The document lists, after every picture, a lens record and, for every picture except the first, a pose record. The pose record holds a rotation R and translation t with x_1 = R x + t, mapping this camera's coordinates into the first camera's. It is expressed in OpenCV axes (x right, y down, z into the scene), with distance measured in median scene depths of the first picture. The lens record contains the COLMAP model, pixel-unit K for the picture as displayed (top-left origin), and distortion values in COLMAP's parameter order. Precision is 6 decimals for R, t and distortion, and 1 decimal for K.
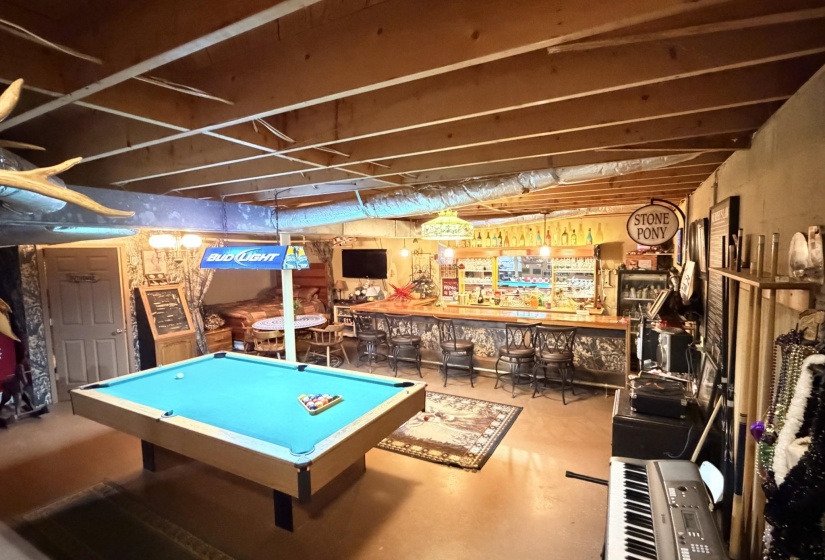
lens RADIAL K [[397.0, 0, 411.6], [0, 397.0, 283.4], [0, 0, 1]] dist [-0.001918, -0.000896]
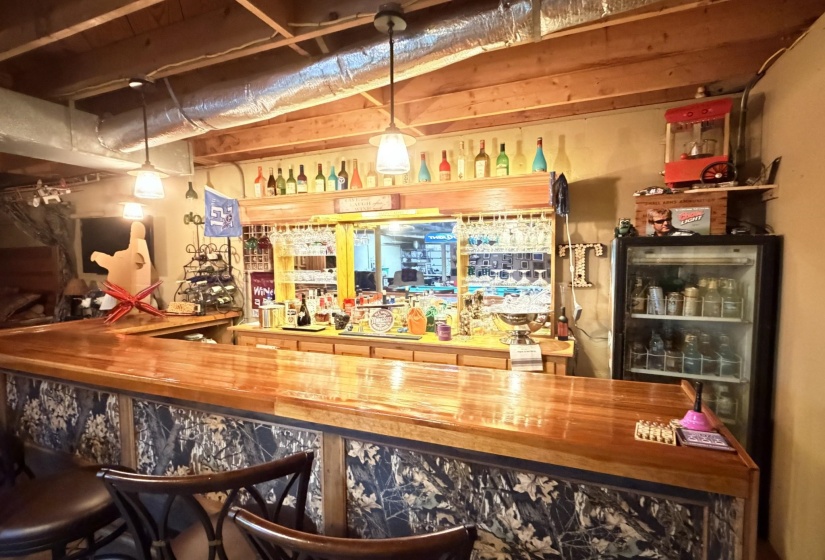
lens RADIAL K [[397.0, 0, 412.1], [0, 397.0, 281.0], [0, 0, 1]] dist [-0.001918, -0.000896]
pose [[0.993302, 0.002537, 0.115520, 0.269716], [0.000978, 0.999538, -0.030363, 0.015979], [-0.115544, 0.030273, 0.992841, 0.610342]]
